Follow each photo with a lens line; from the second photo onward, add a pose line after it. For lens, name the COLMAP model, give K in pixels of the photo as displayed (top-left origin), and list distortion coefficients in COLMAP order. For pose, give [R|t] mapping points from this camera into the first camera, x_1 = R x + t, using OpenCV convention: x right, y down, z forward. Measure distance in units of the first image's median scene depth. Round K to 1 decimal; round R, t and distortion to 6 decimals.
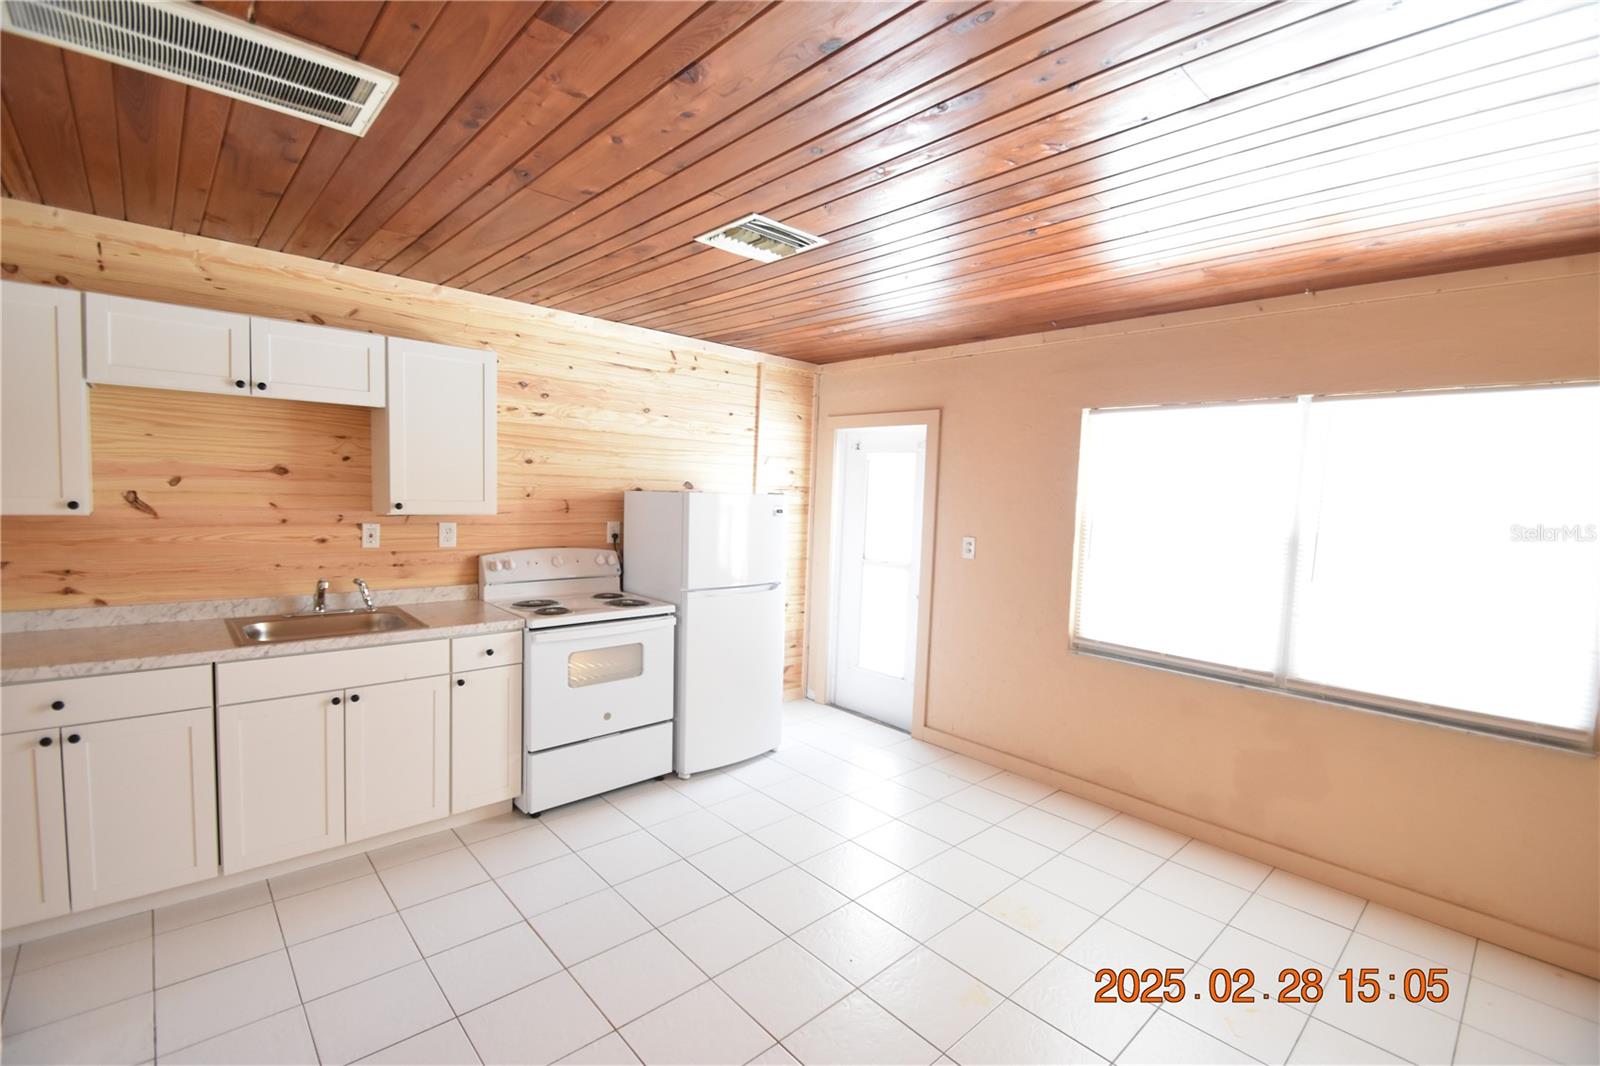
lens RADIAL K [[701.3, 0, 799.6], [0, 701.3, 538.9], [0, 0, 1]] dist [0.010654, -0.012469]
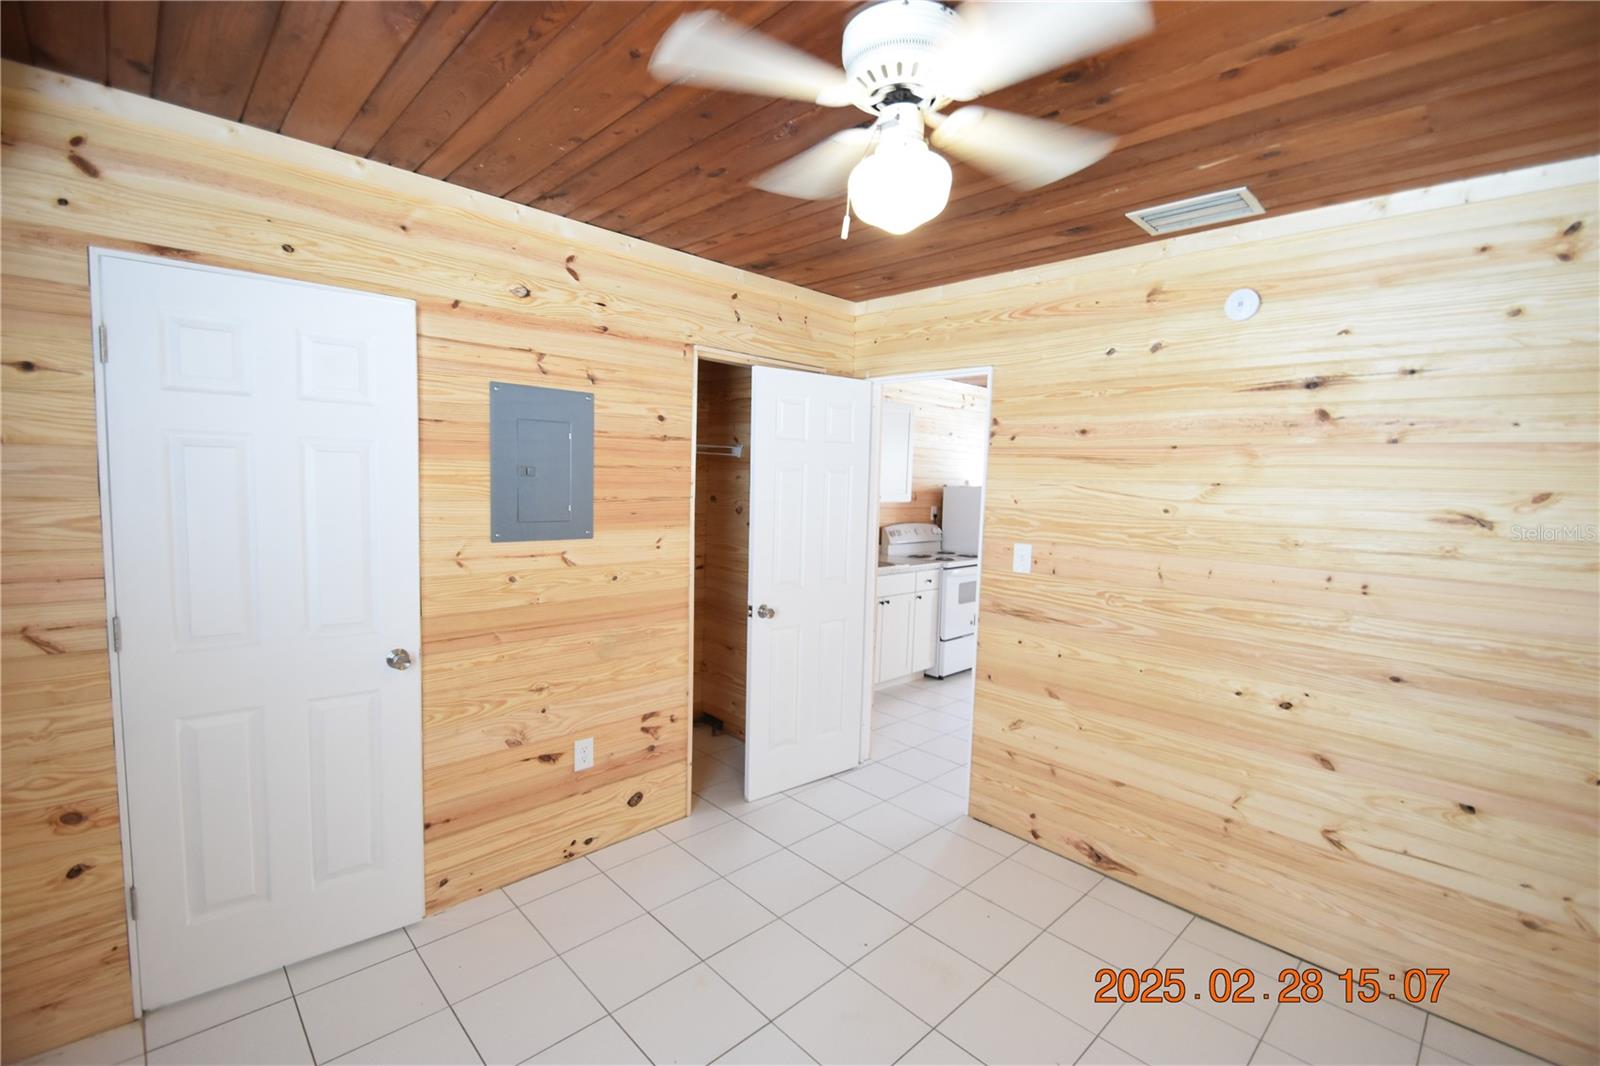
lens RADIAL K [[701.3, 0, 792.6], [0, 701.3, 541.0], [0, 0, 1]] dist [0.010654, -0.012469]
pose [[0.999883, -0.005739, 0.014204, -0.701611], [0.005461, 0.999795, 0.019484, 0.023377], [-0.014313, -0.019404, 0.999709, -0.639345]]
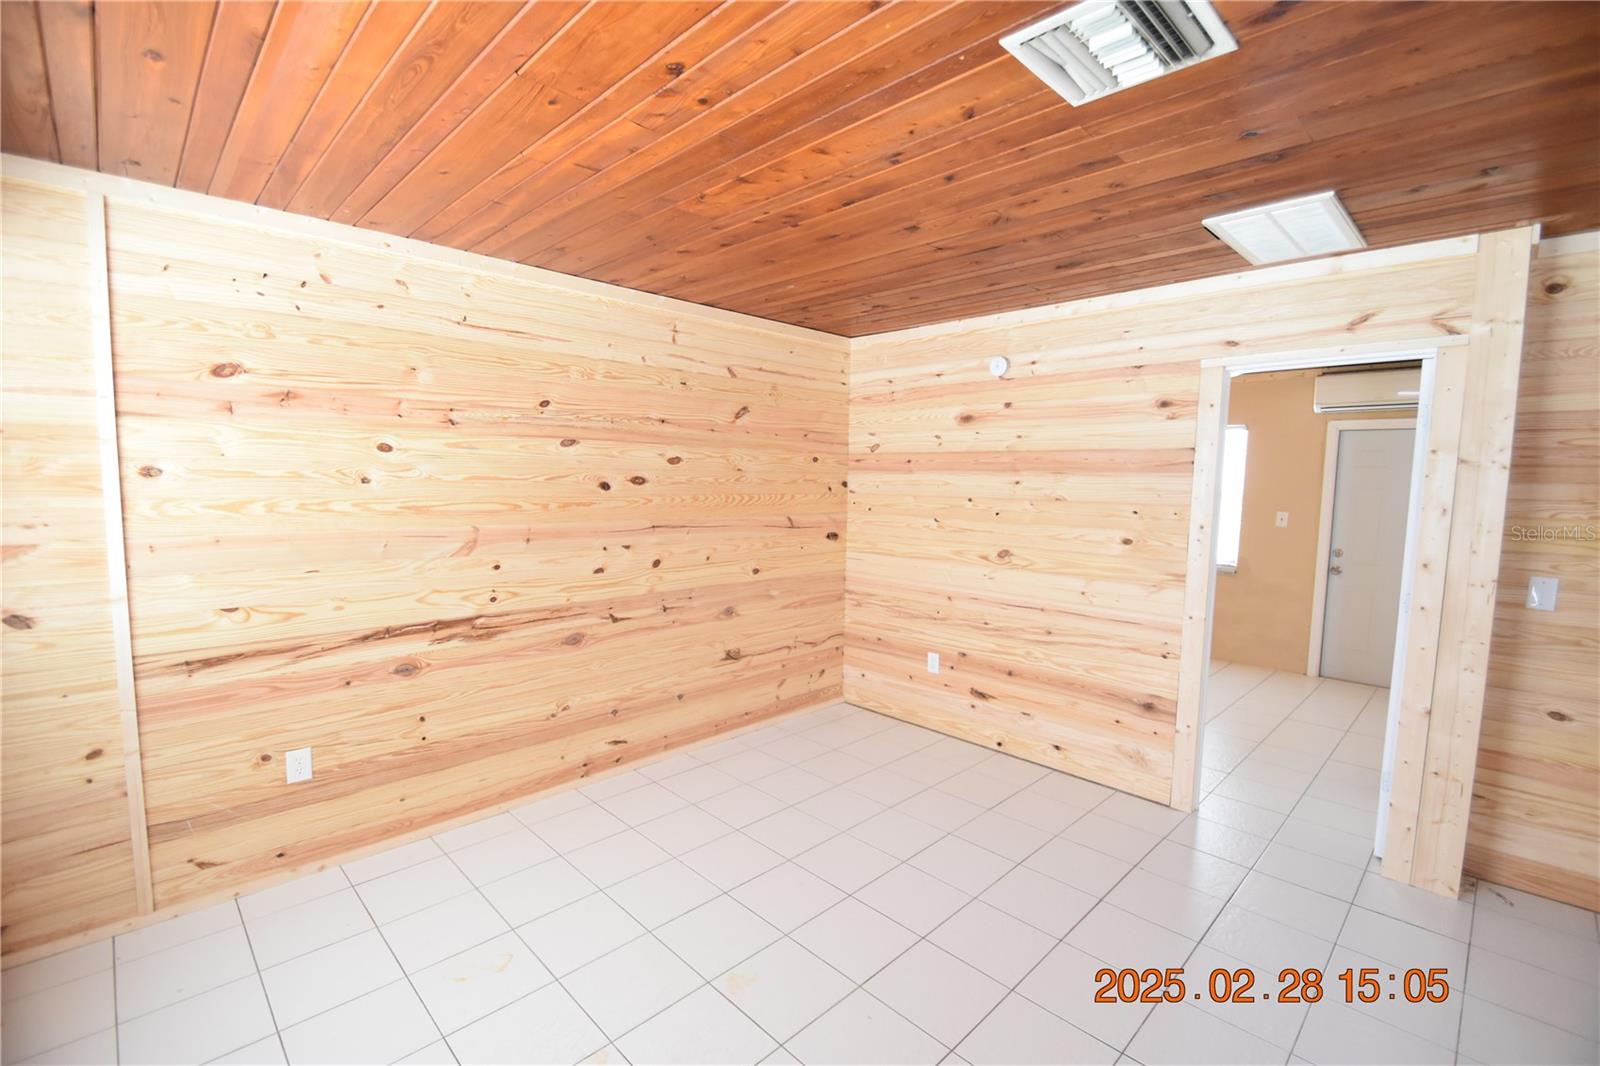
lens RADIAL K [[701.3, 0, 794.9], [0, 701.3, 538.7], [0, 0, 1]] dist [0.010654, -0.012469]
pose [[-0.998027, -0.050174, -0.037753, 0.148164], [-0.055662, 0.985202, 0.162107, -0.078730], [0.029061, 0.163889, -0.986051, 1.168769]]
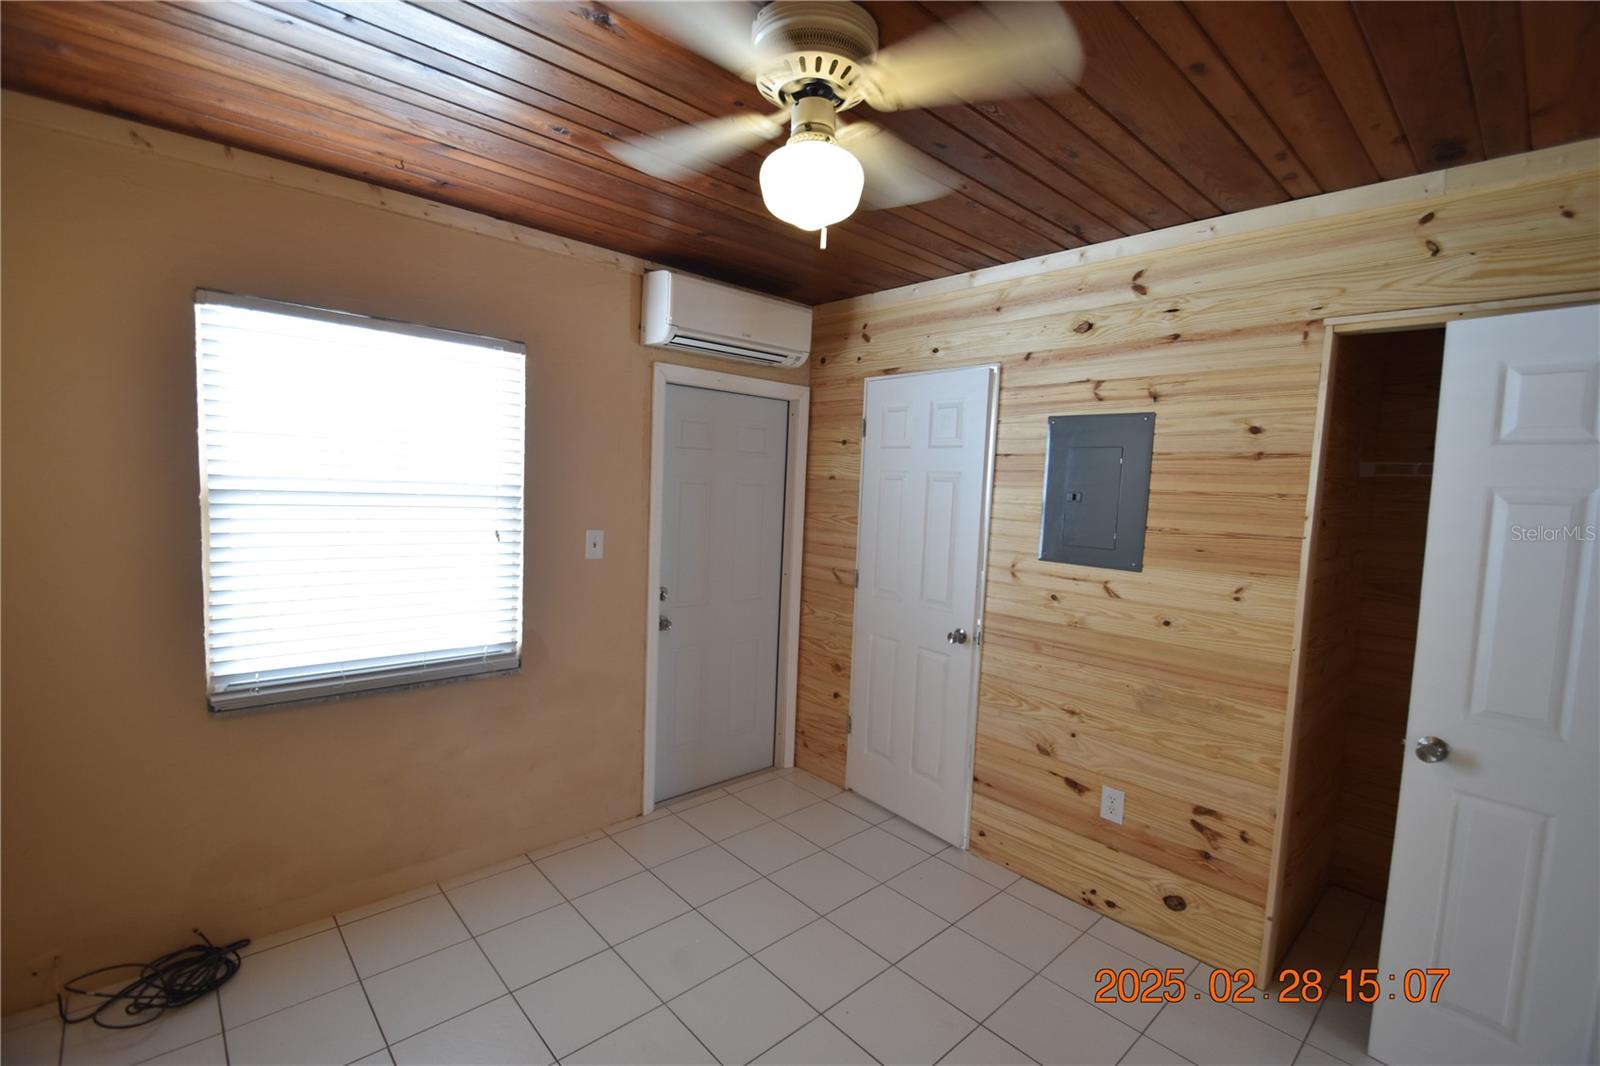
lens RADIAL K [[701.3, 0, 796.3], [0, 701.3, 541.5], [0, 0, 1]] dist [0.010654, -0.012469]
pose [[-0.002430, 0.048580, -0.998816, -0.212103], [-0.114933, 0.992187, 0.048537, 0.009487], [0.993370, 0.114915, 0.003173, -0.207562]]
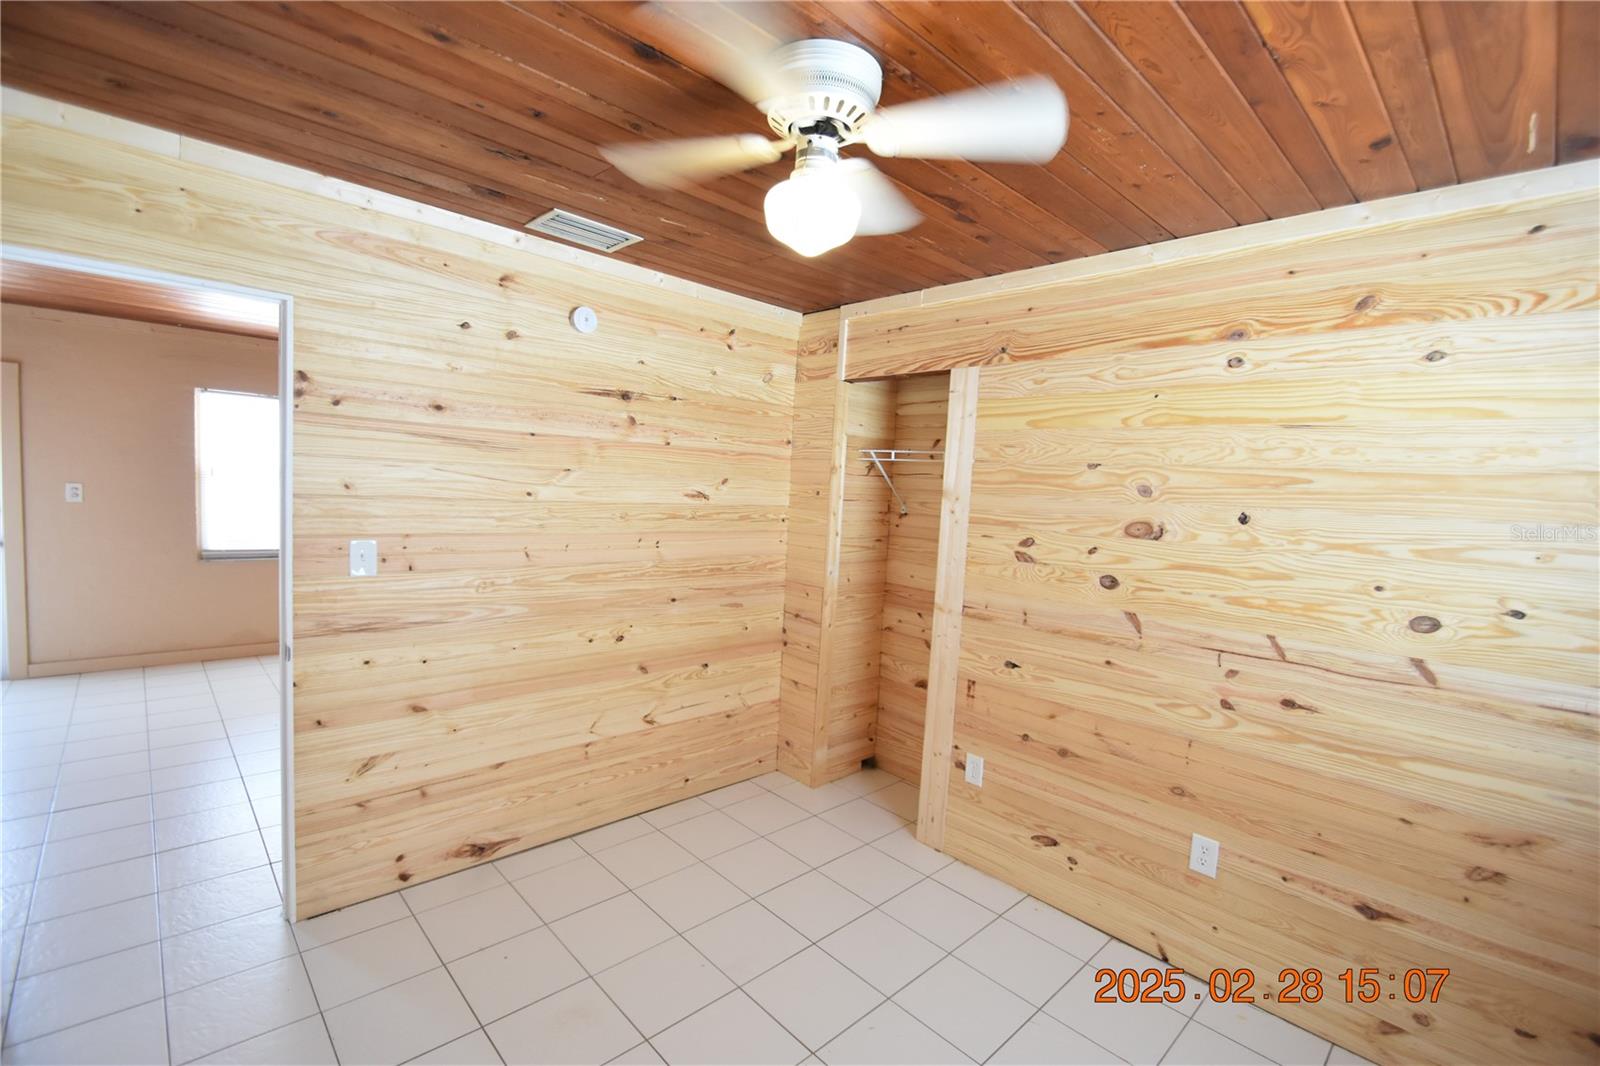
lens RADIAL K [[701.3, 0, 797.0], [0, 701.3, 538.3], [0, 0, 1]] dist [0.010654, -0.012469]
pose [[-0.011335, -0.113509, 0.993472, -1.091517], [0.017306, 0.993365, 0.113694, -0.026827], [-0.999786, 0.018482, -0.009296, -0.195270]]
